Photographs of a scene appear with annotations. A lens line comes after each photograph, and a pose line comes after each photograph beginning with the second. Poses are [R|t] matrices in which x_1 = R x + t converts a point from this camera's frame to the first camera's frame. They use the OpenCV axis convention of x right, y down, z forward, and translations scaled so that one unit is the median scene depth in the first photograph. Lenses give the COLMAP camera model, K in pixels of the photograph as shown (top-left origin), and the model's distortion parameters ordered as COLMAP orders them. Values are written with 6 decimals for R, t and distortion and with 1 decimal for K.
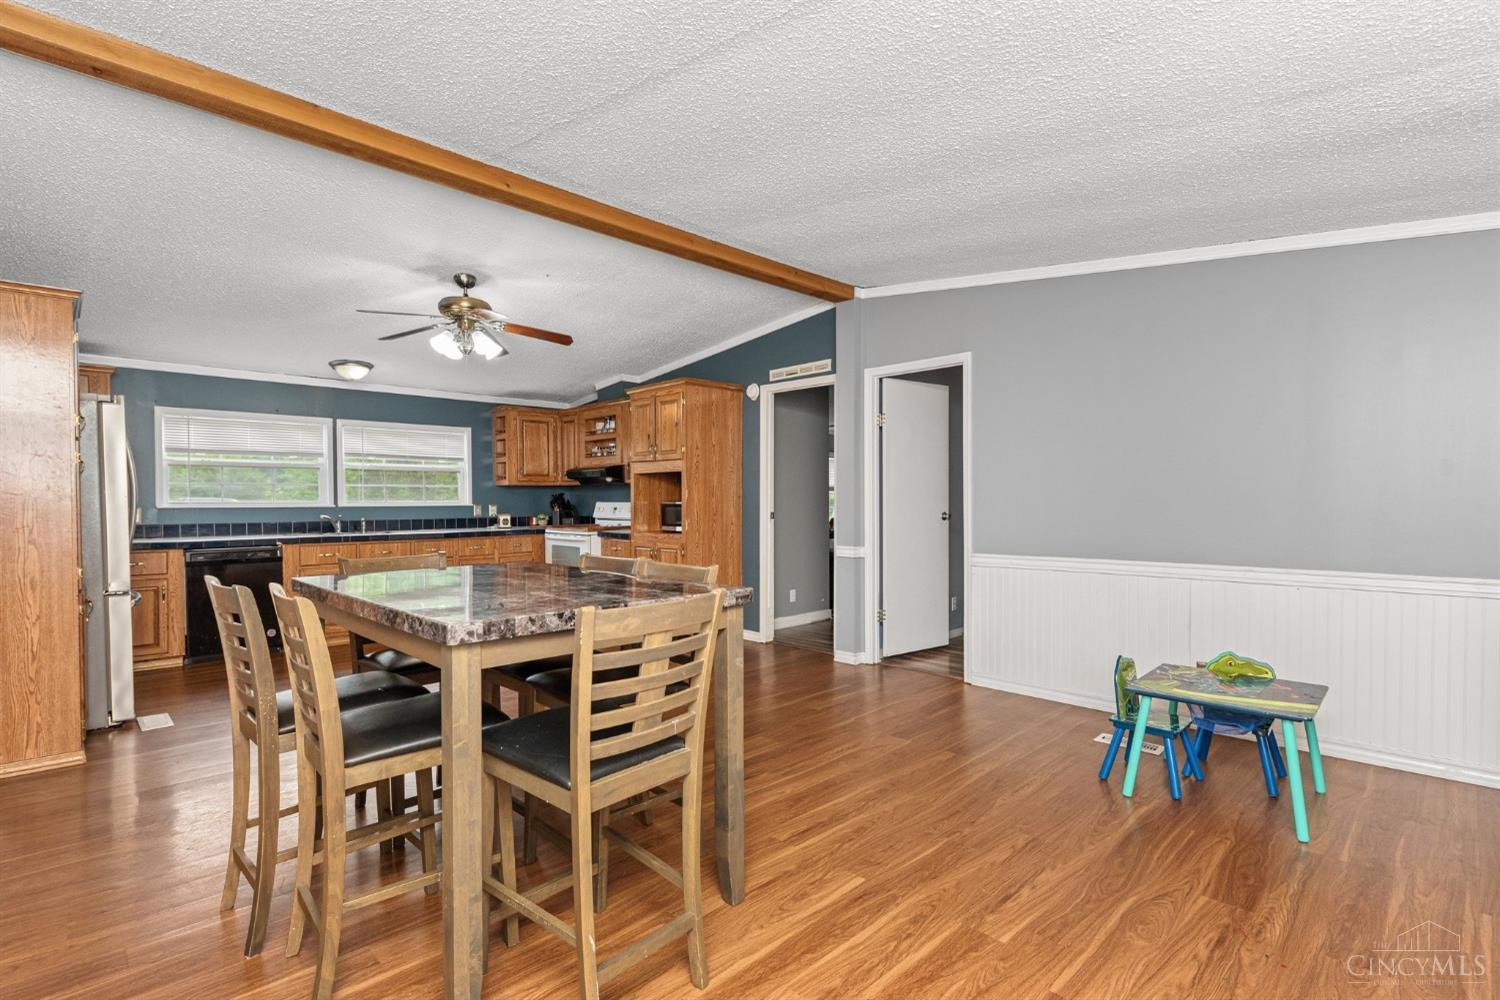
lens RADIAL K [[702.4, 0, 748.0], [0, 702.4, 507.2], [0, 0, 1]] dist [0.002089, 0.000126]
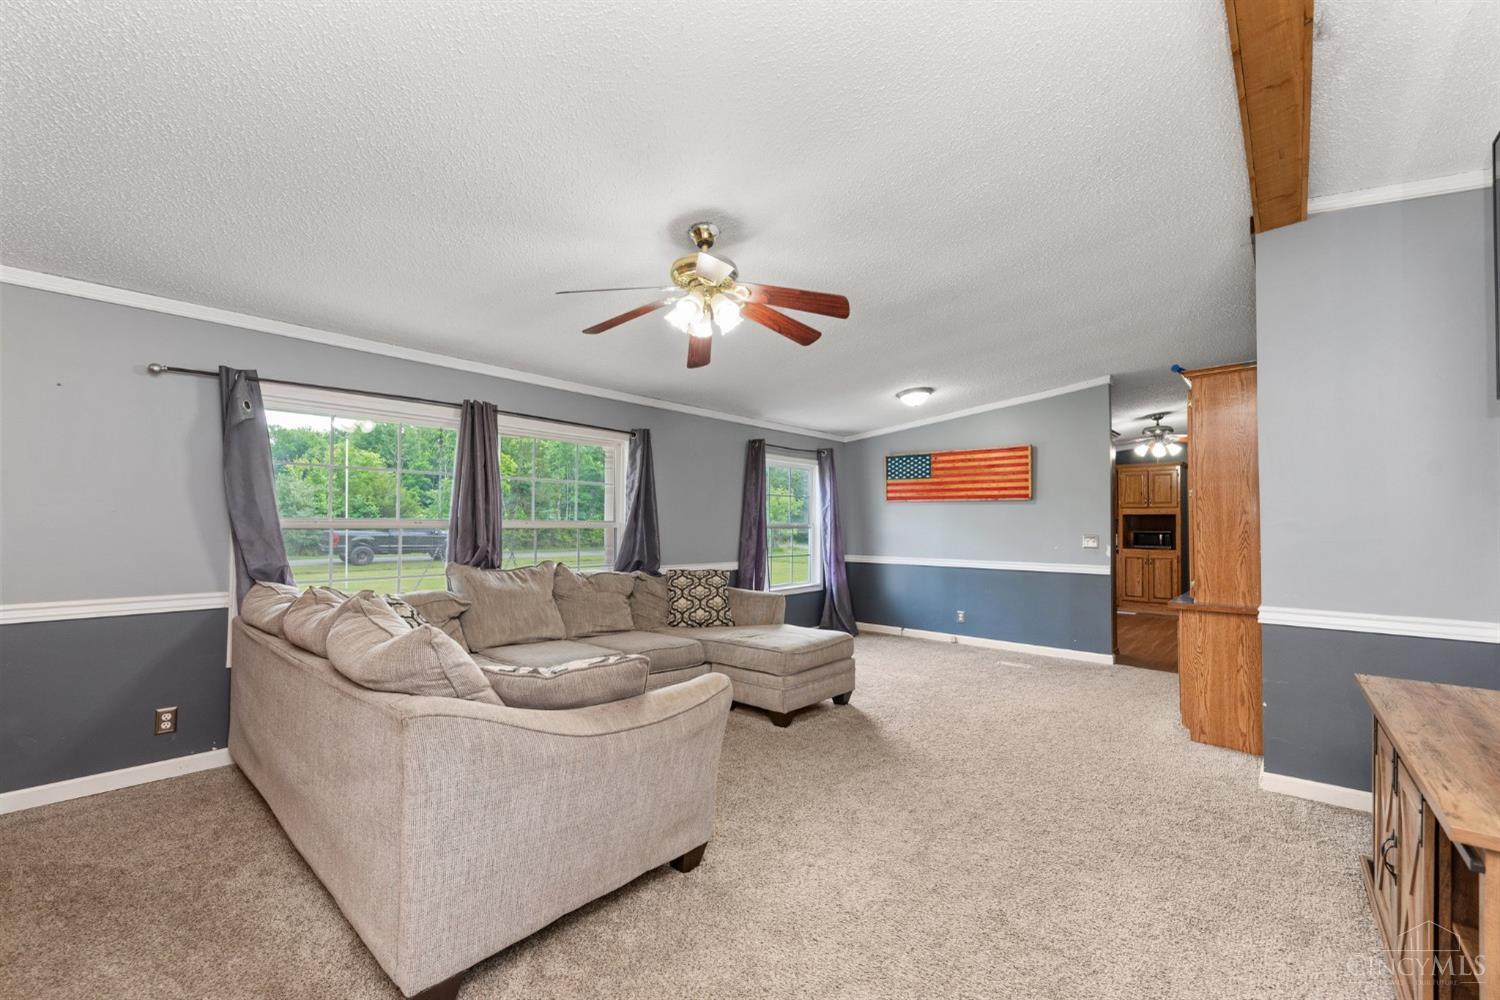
lens RADIAL K [[612.4, 0, 750.0], [0, 612.4, 500.0], [0, 0, 1]] dist [0.016510, 0.000048]
pose [[0.998290, 0.013015, 0.056993, -1.105161], [-0.010006, 0.998557, -0.052762, 0.005090], [-0.057598, 0.052102, 0.996979, -0.417715]]
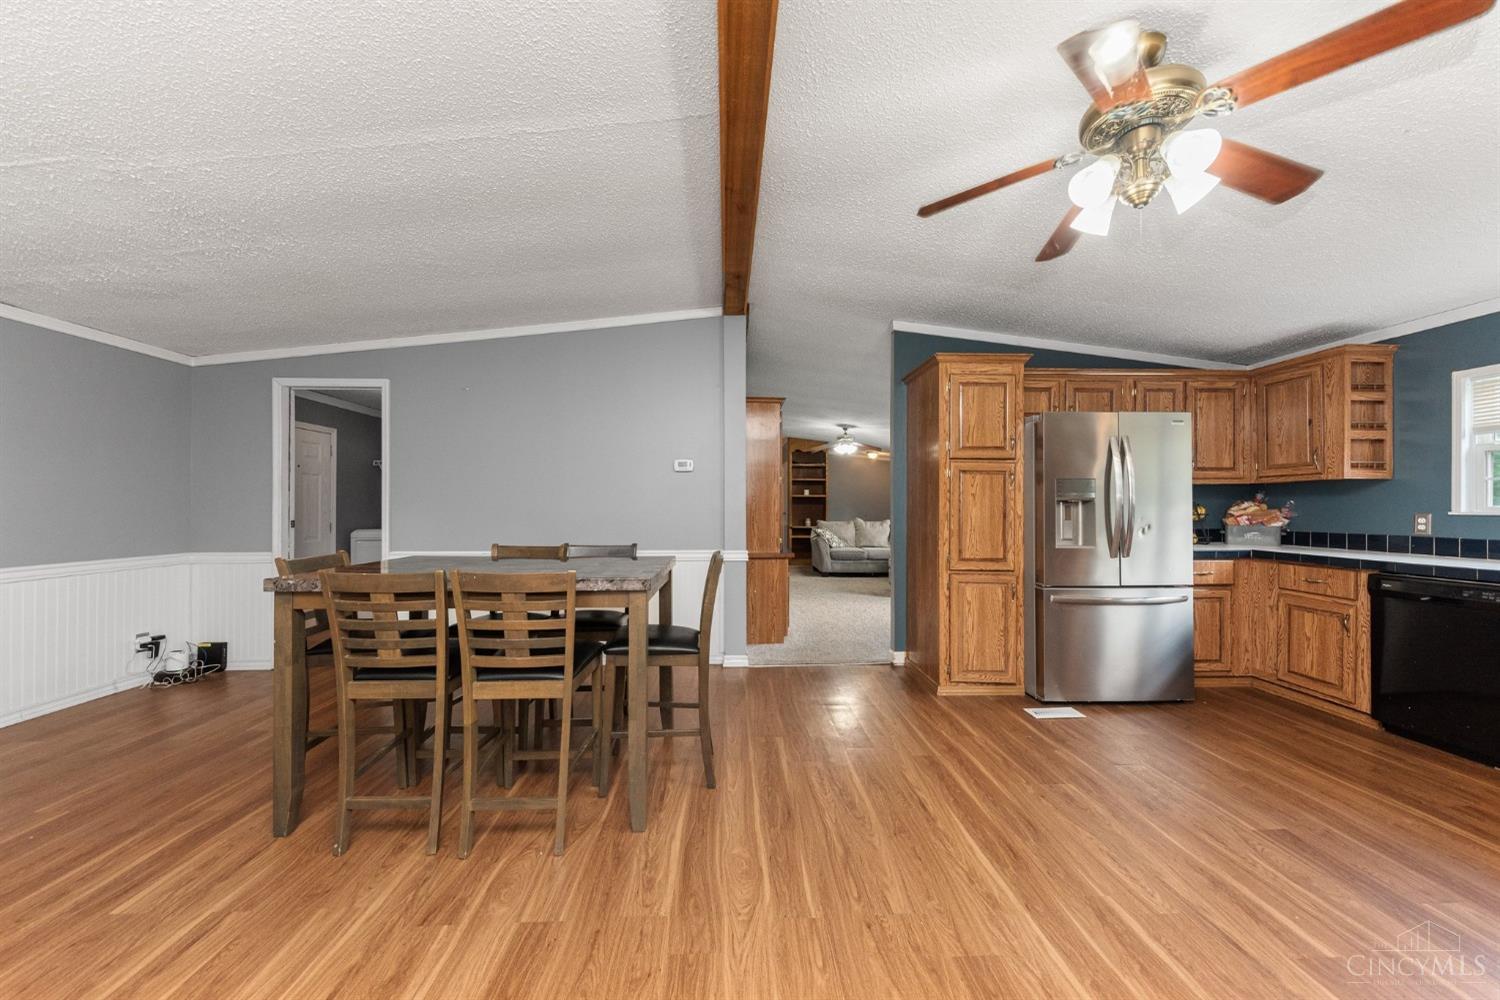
lens RADIAL K [[542.4, 0, 752.6], [0, 542.4, 505.0], [0, 0, 1]] dist [0.001545, -0.000026]
pose [[-0.674051, 0.002522, -0.738680, 0.041908], [-0.001606, 0.999987, 0.004880, -0.008448], [0.738683, 0.004476, -0.674038, 0.732697]]
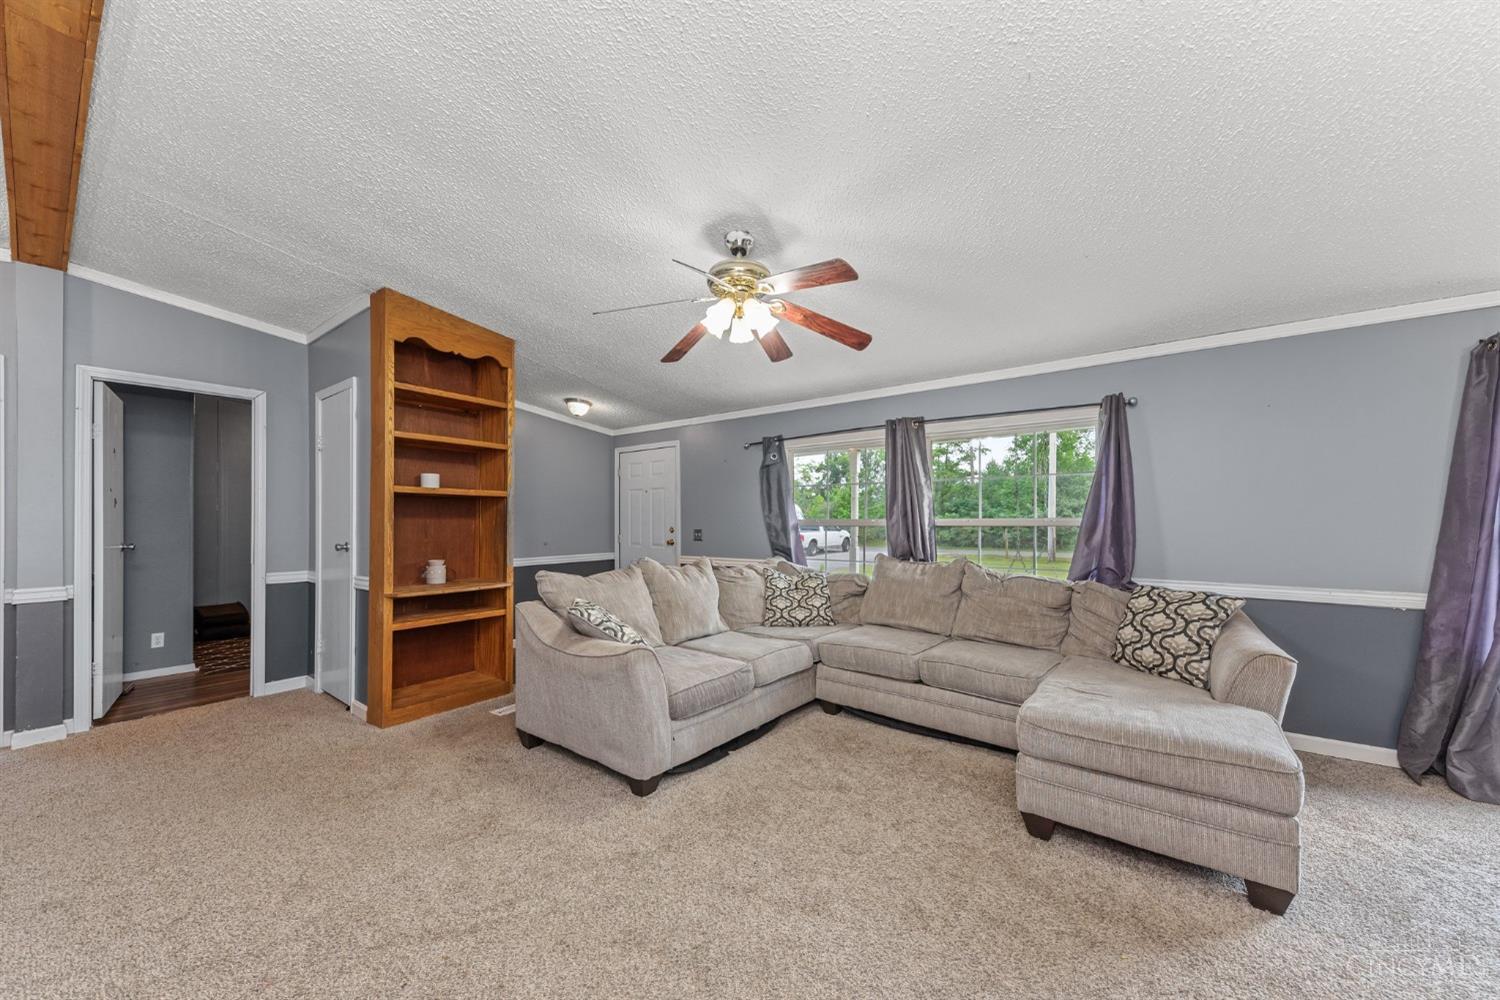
lens RADIAL K [[522.7, 0, 747.7], [0, 522.7, 516.9], [0, 0, 1]] dist [-0.000331, -0.000041]
pose [[0.153202, -0.004349, -0.988185, -0.740577], [-0.008387, 0.999949, -0.005701, -0.002248], [0.988159, 0.009161, 0.153158, -0.044710]]
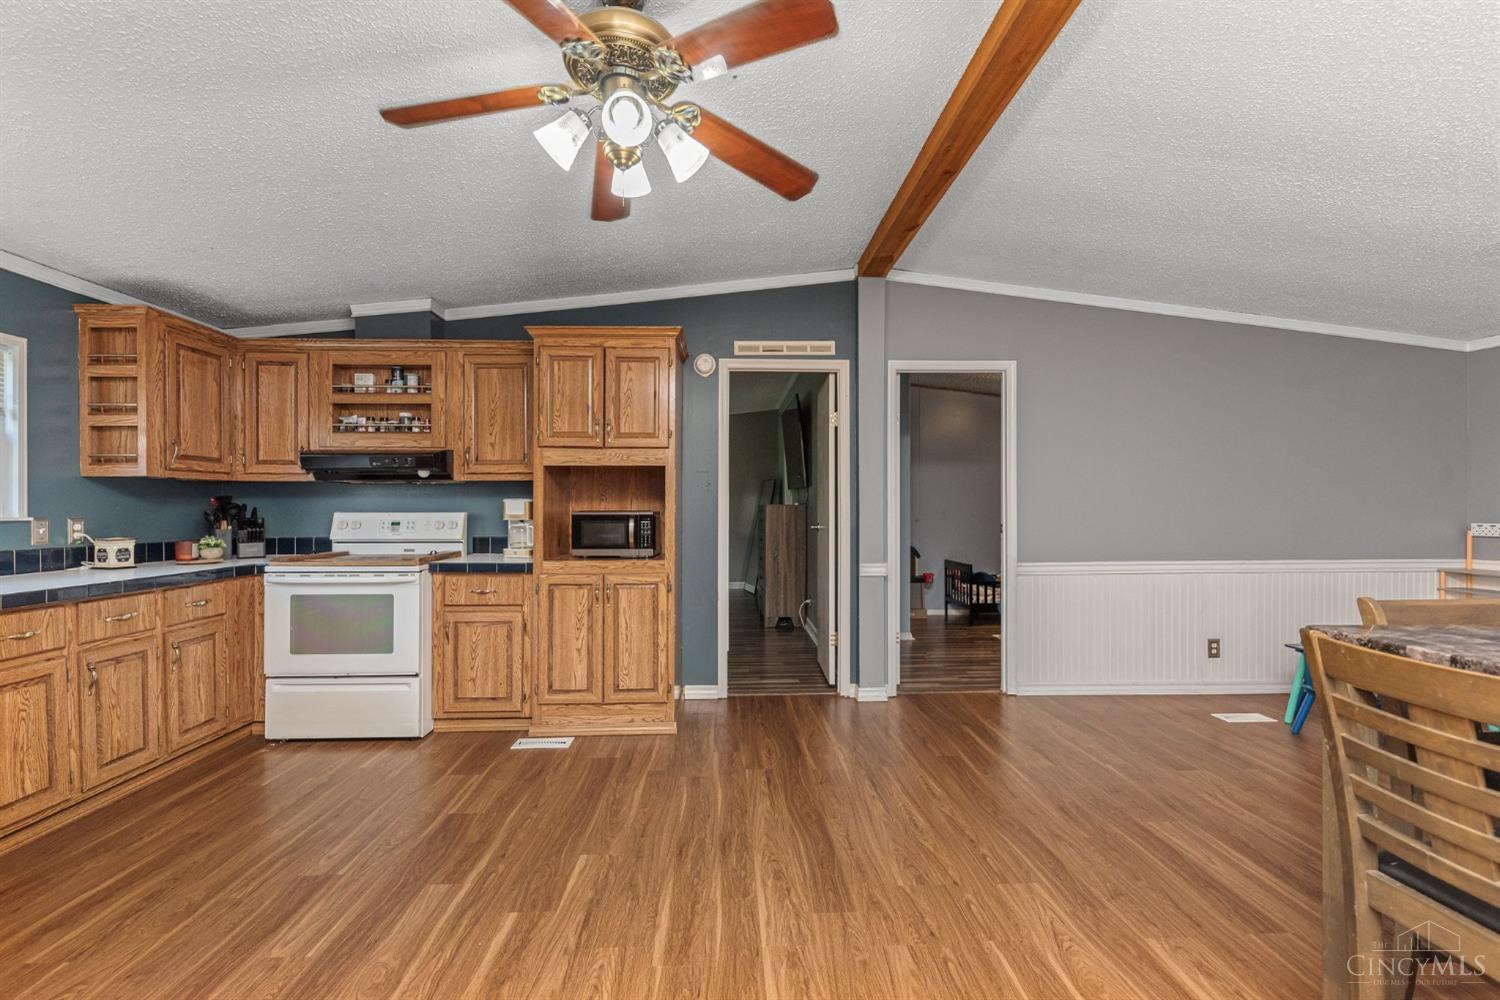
lens RADIAL K [[654.5, 0, 746.9], [0, 654.5, 508.4], [0, 0, 1]] dist [0.016565, -0.009137]
pose [[0.679680, 0.004966, 0.733492, -0.446104], [0.006623, 0.999895, -0.012906, -0.001975], [-0.733479, 0.013629, 0.679576, 0.465475]]
